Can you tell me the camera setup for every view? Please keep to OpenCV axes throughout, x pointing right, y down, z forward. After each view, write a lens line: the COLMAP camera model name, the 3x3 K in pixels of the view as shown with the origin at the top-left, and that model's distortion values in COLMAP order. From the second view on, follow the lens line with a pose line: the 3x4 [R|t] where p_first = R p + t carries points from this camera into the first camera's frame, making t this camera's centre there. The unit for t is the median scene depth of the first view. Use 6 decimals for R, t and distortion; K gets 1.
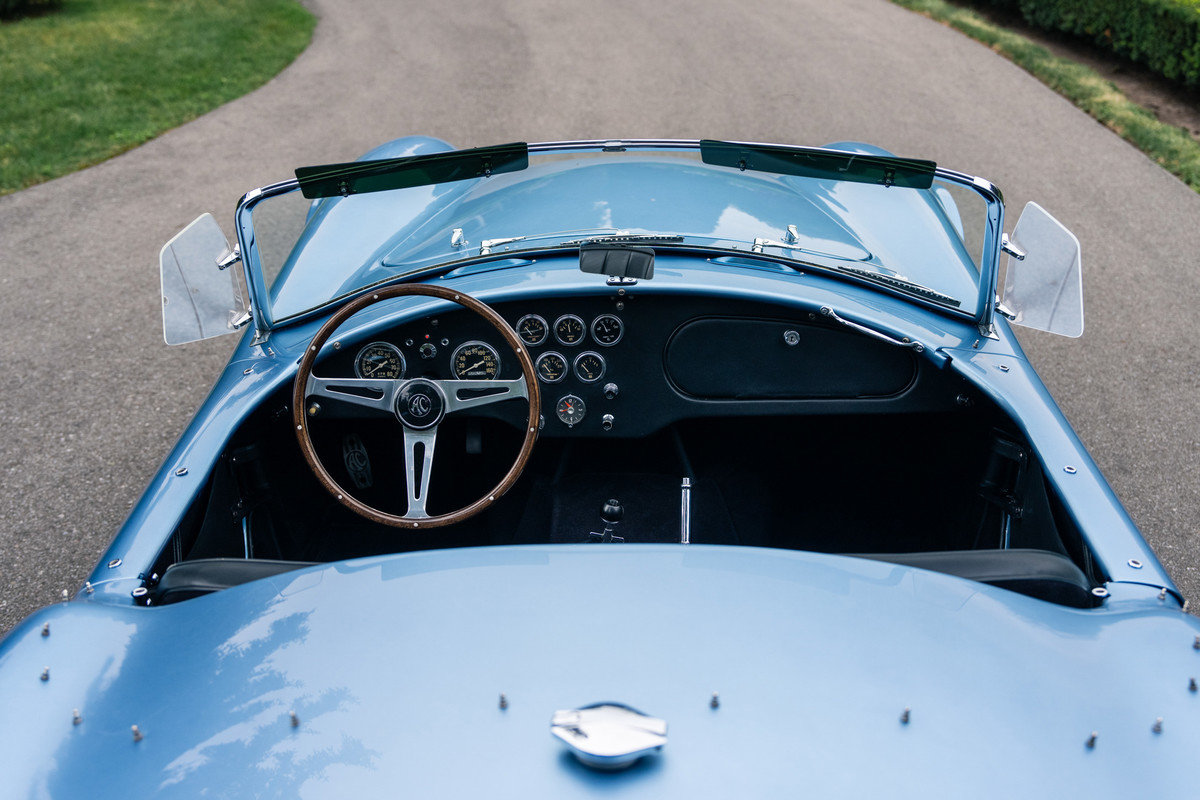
lens RADIAL K [[1495.0, 0, 603.2], [0, 1495.0, 396.1], [0, 0, 1]] dist [-0.089388, 0.000000]
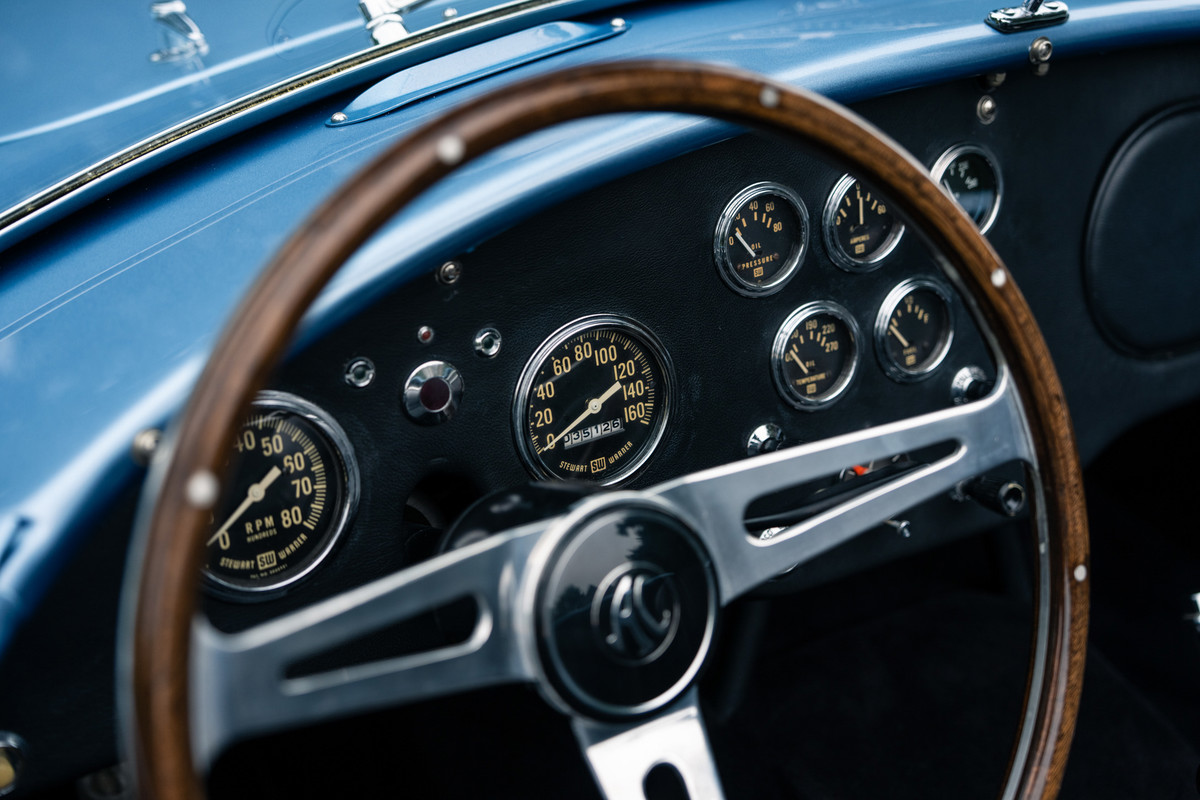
lens RADIAL K [[1592.4, 0, 603.7], [0, 1592.4, 395.2], [0, 0, 1]] dist [0.118738, 0.000000]
pose [[0.829739, -0.213895, 0.515541, -0.234605], [0.213209, 0.975075, 0.061404, -0.040016], [-0.515825, 0.058969, 0.854662, 0.756103]]
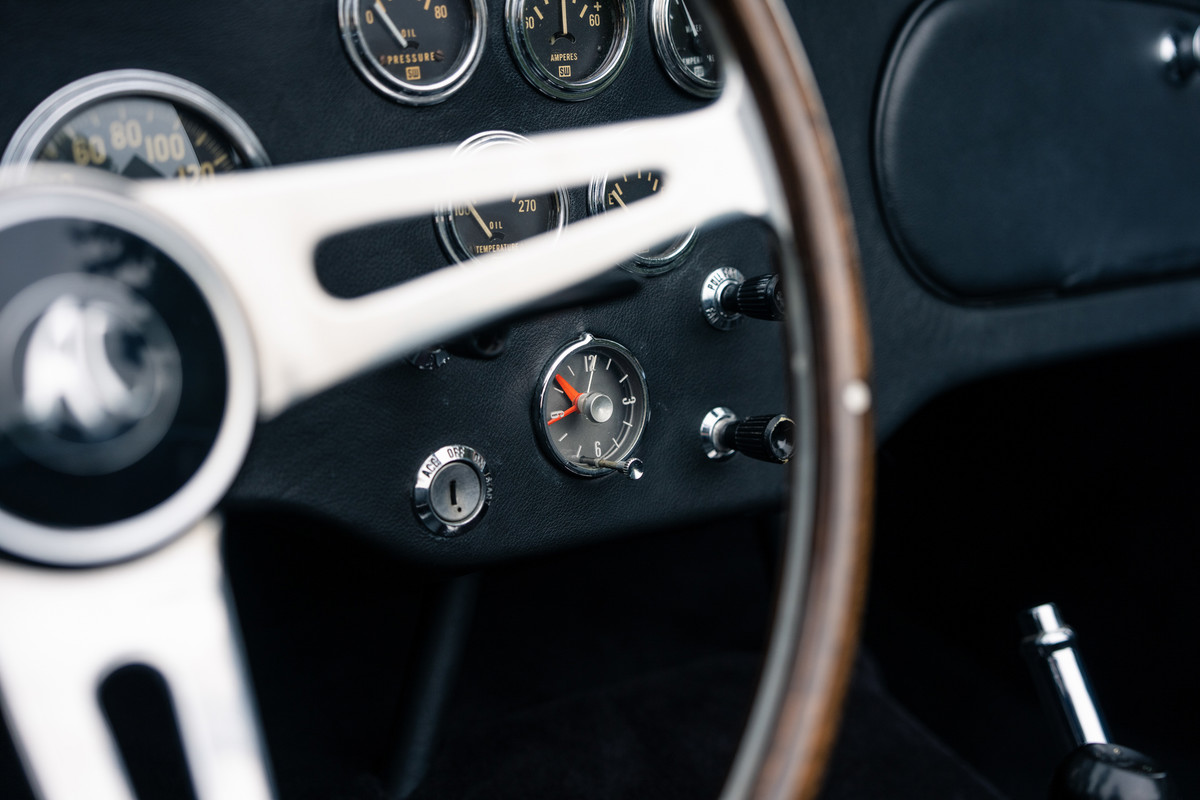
lens RADIAL K [[1639.2, 0, 600.4], [0, 1639.2, 399.3], [0, 0, 1]] dist [0.103737, 0.000000]
pose [[0.775234, -0.113205, 0.621447, -0.169481], [0.212403, 0.973241, -0.087676, 0.029699], [-0.594892, 0.199967, 0.778535, 0.823265]]
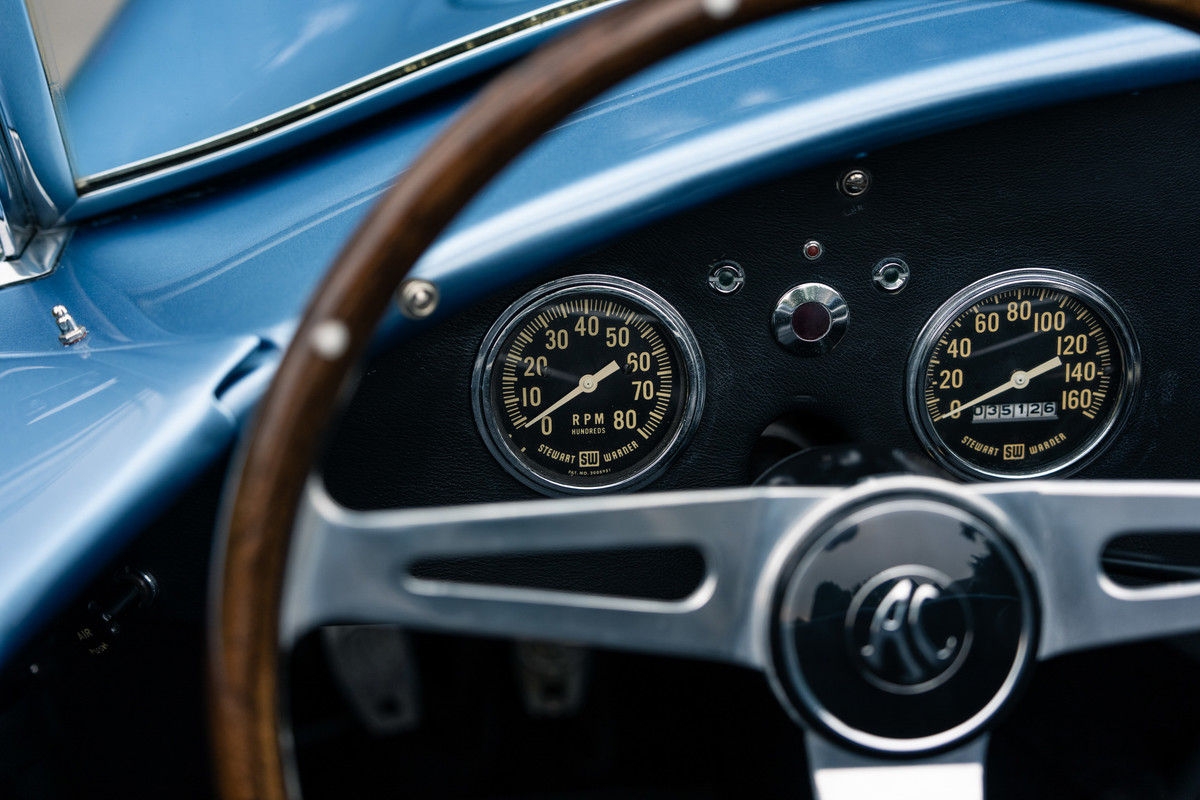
lens RADIAL K [[1592.4, 0, 605.6], [0, 1592.4, 395.9], [0, 0, 1]] dist [0.118738, 0.000000]
pose [[0.996304, -0.012228, 0.085017, -0.167960], [0.008252, 0.998862, 0.046970, -0.029845], [-0.085495, -0.046095, 0.995272, 0.773128]]
